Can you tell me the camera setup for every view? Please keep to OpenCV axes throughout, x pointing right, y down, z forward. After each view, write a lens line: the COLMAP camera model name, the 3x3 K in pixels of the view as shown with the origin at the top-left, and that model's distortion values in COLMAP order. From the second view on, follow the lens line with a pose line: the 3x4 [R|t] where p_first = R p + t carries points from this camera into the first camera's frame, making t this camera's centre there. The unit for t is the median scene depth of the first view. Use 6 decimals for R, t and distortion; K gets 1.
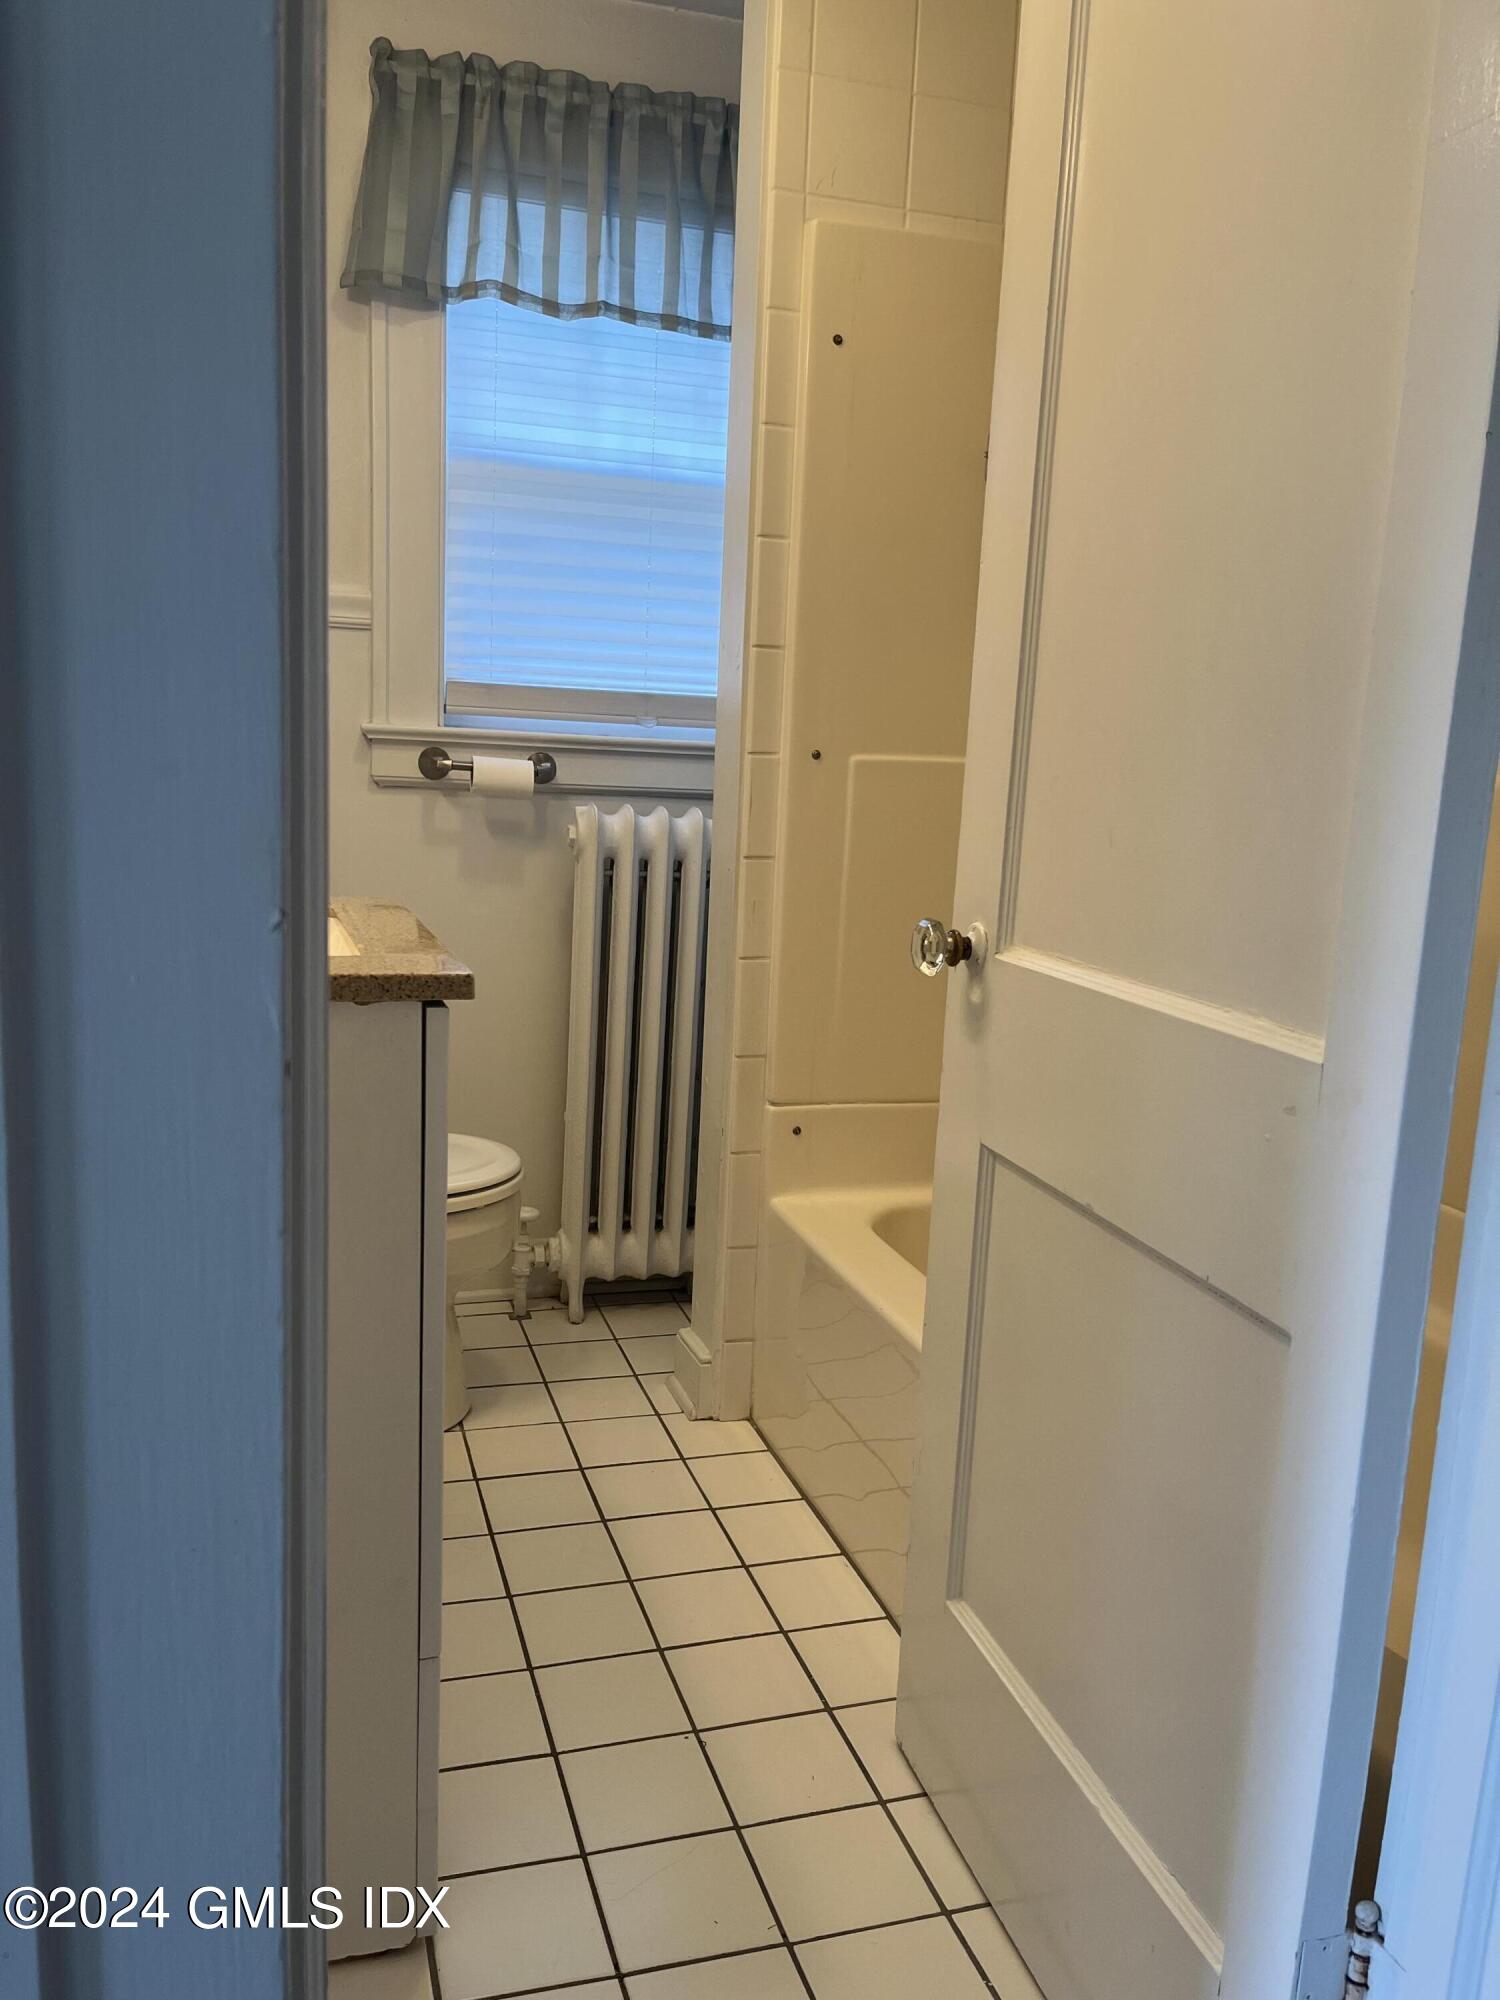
lens RADIAL K [[1503.9, 0, 750.9], [0, 1503.9, 1010.3], [0, 0, 1]] dist [0.032009, -0.078613]
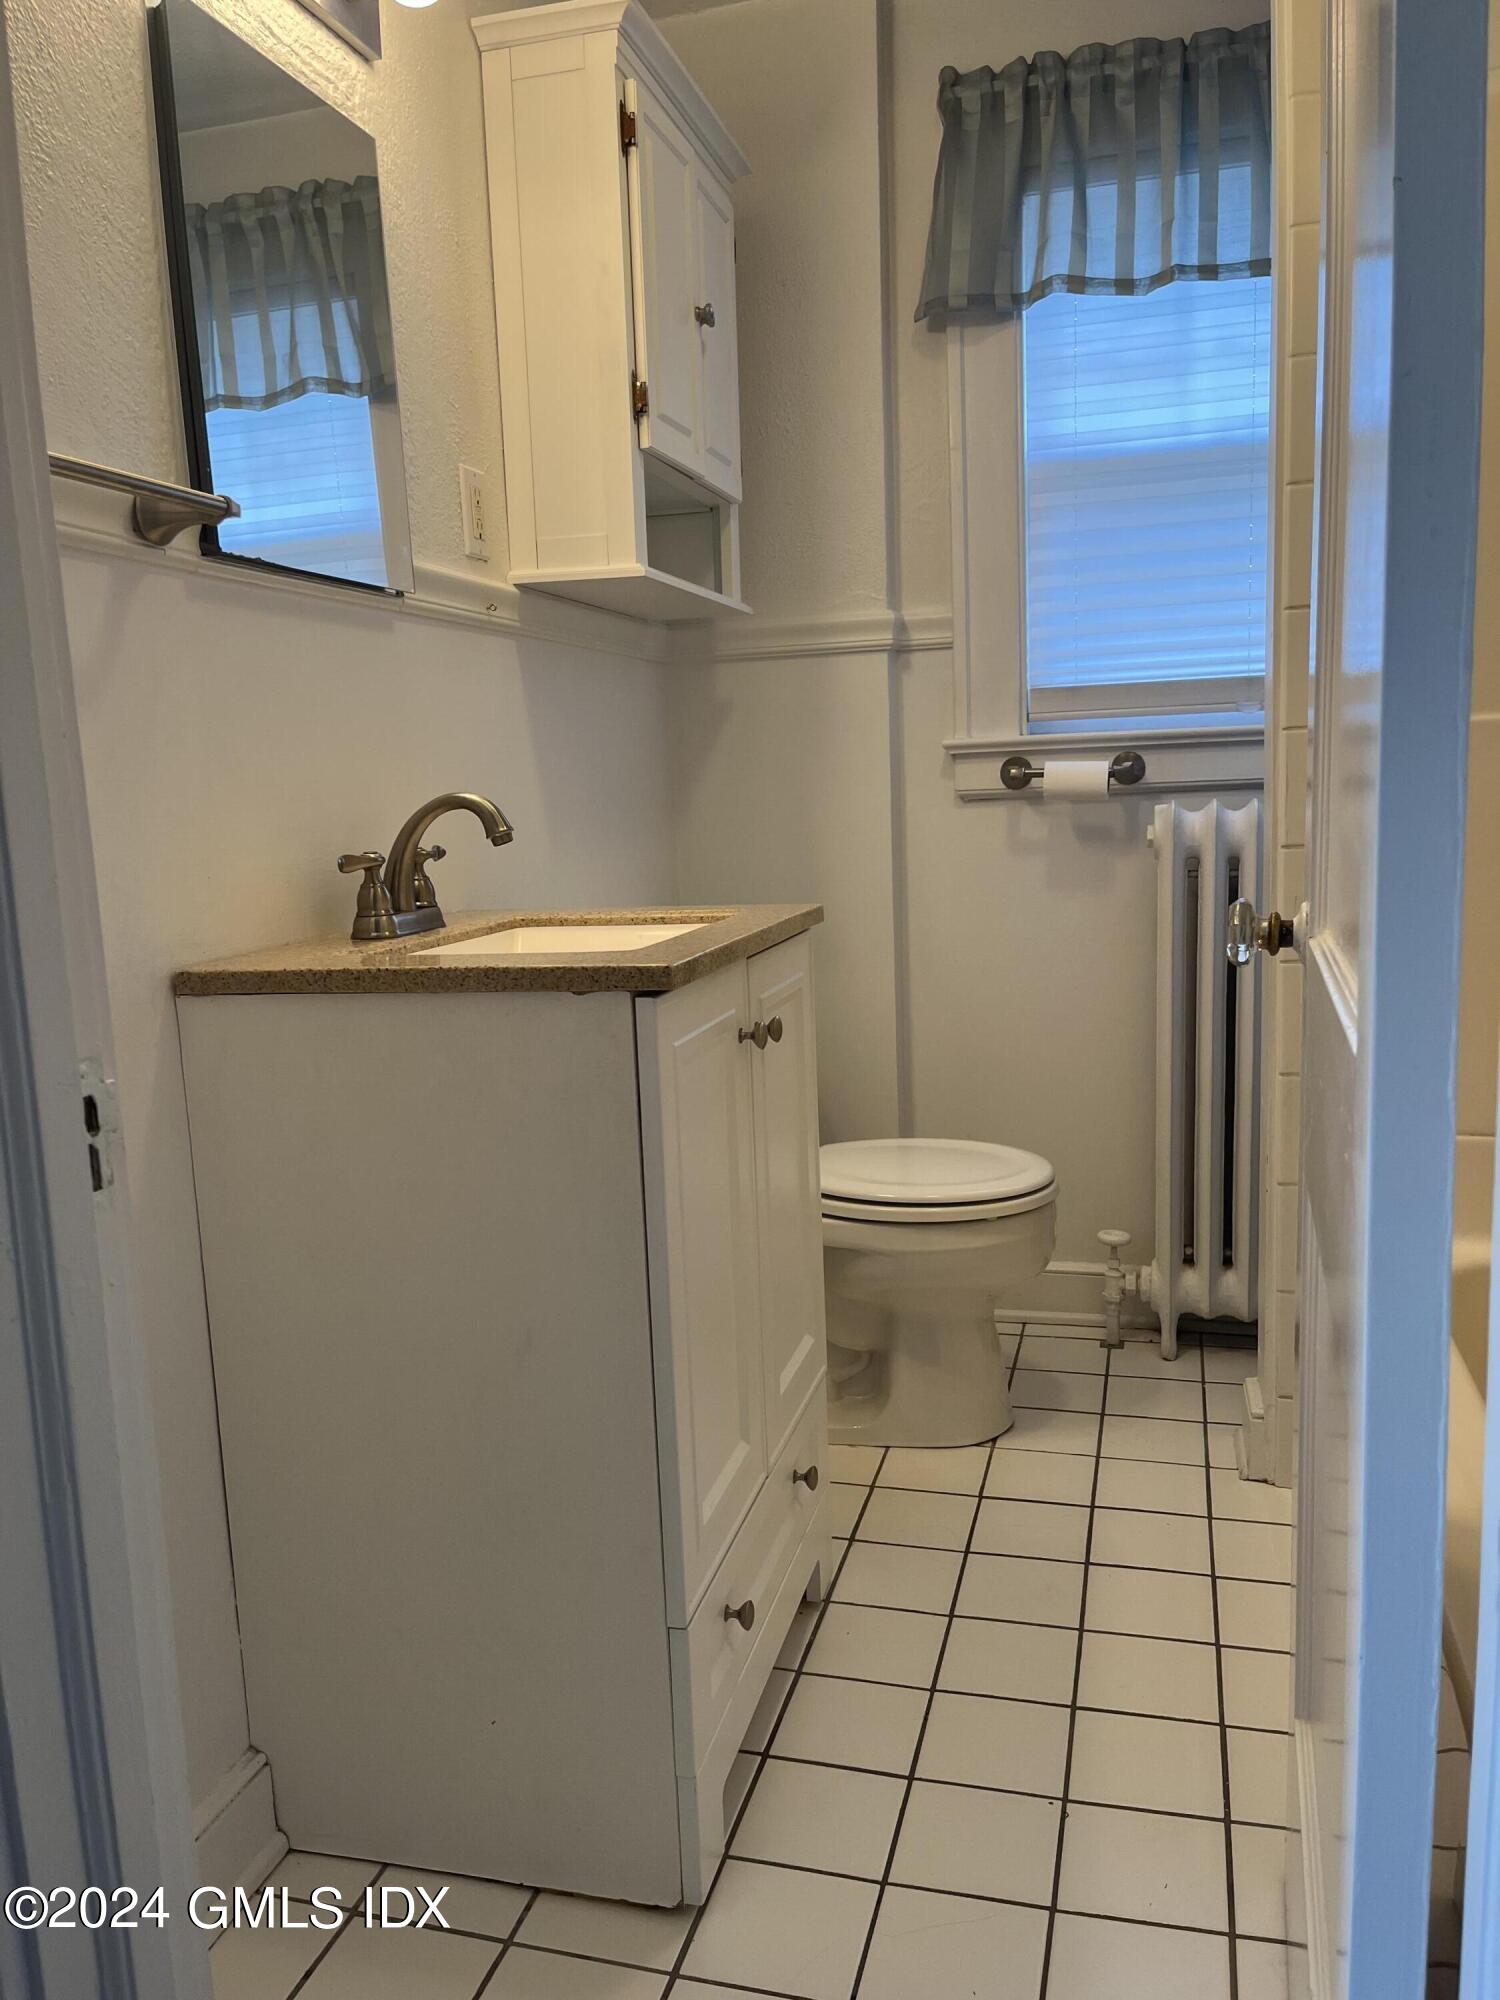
lens RADIAL K [[1503.9, 0, 688.2], [0, 1503.9, 1011.8], [0, 0, 1]] dist [0.032009, -0.078613]
pose [[0.821442, 0.005568, -0.570265, 0.186979], [-0.015194, 0.999811, -0.012124, 0.009101], [0.570089, 0.018624, 0.821371, 0.066760]]
